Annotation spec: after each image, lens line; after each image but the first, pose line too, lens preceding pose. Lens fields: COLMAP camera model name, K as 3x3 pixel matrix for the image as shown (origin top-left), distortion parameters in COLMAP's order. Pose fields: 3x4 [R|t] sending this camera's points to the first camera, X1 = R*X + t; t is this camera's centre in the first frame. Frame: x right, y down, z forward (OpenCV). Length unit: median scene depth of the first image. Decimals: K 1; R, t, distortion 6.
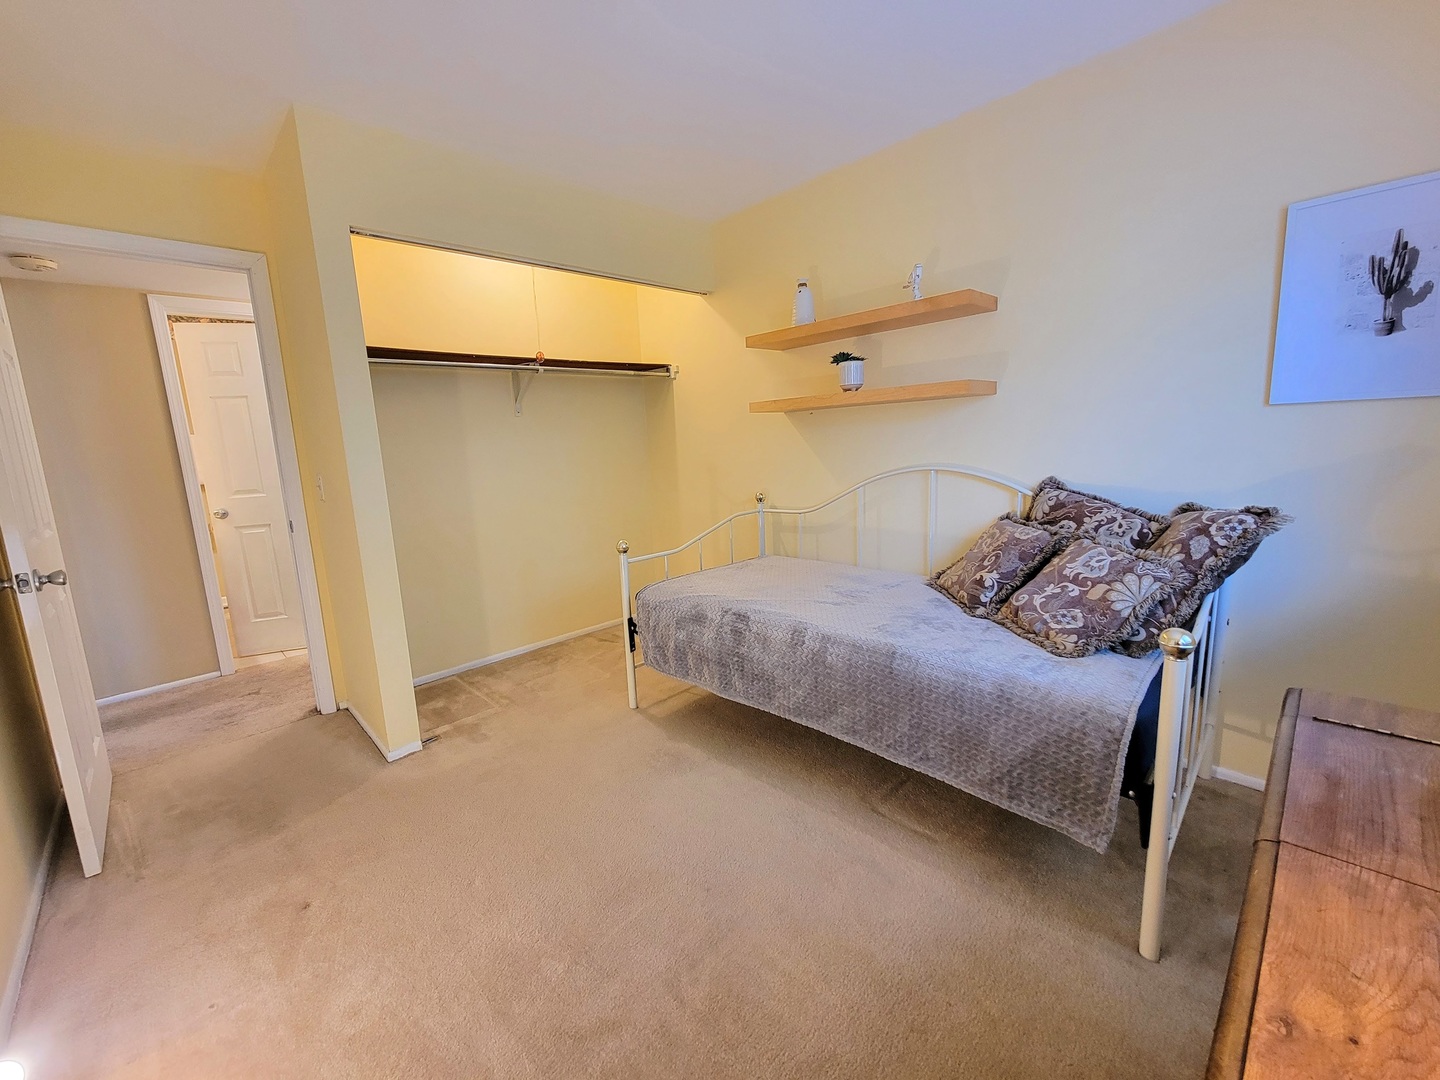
lens RADIAL K [[584.9, 0, 712.5], [0, 584.9, 534.8], [0, 0, 1]] dist [0.000110, -0.000359]
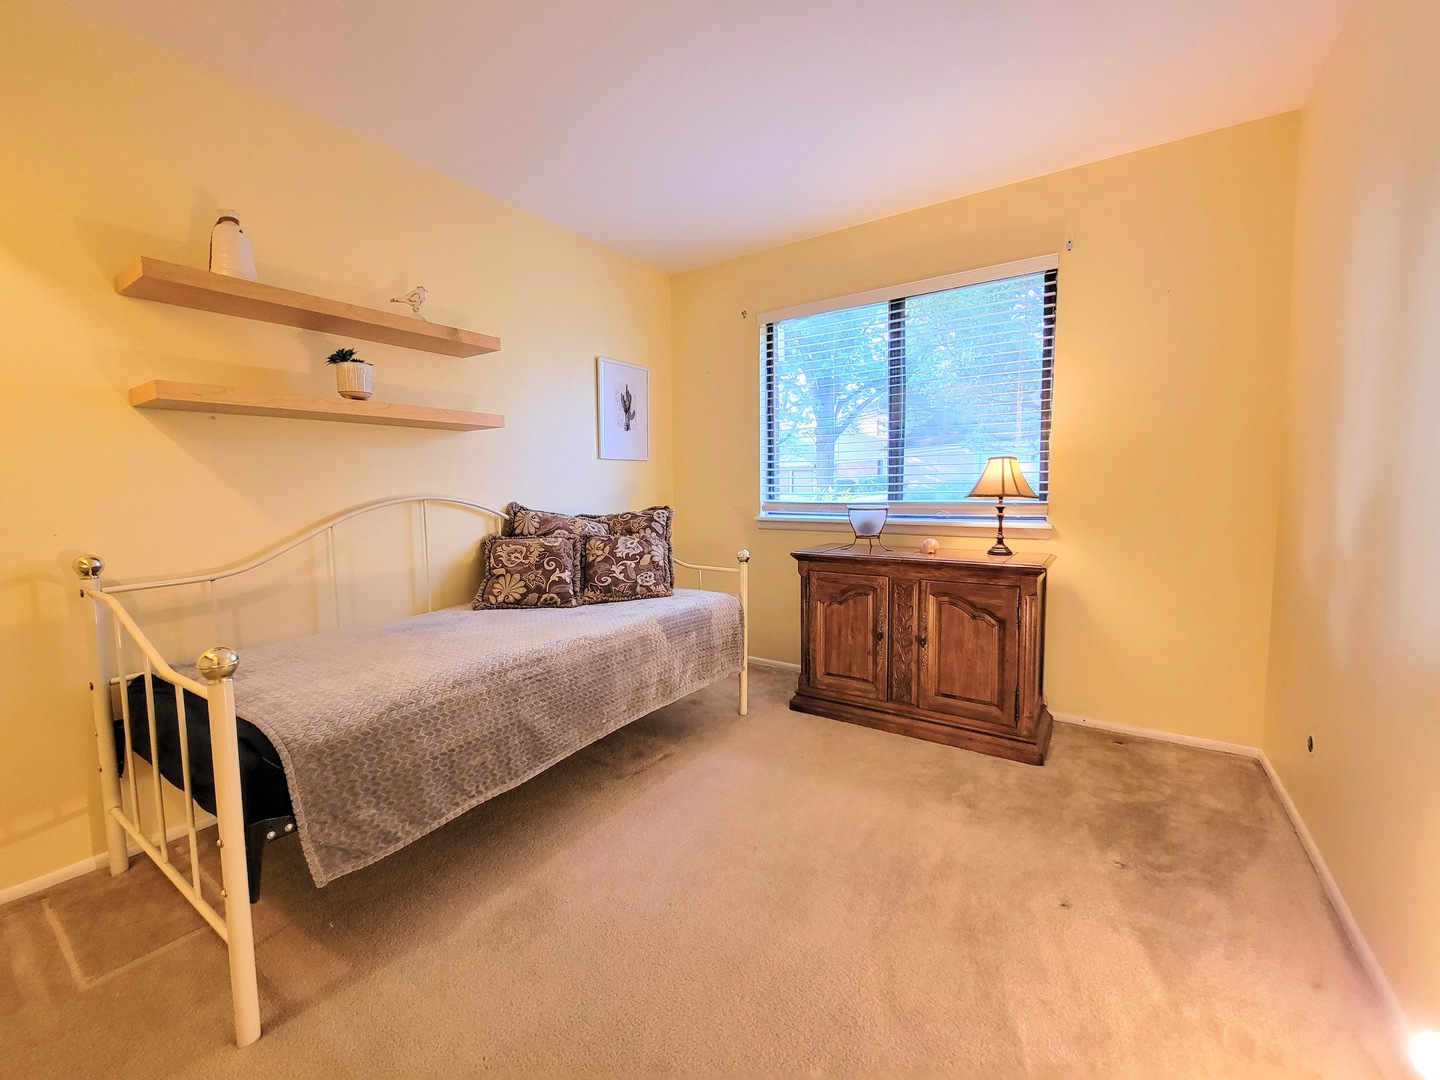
lens RADIAL K [[584.9, 0, 712.5], [0, 584.9, 534.8], [0, 0, 1]] dist [0.000110, -0.000359]
pose [[-0.206140, -0.030673, 0.978042, -0.717405], [0.183829, 0.980499, 0.069495, -0.037408], [-0.961100, 0.194118, -0.196481, 0.814892]]
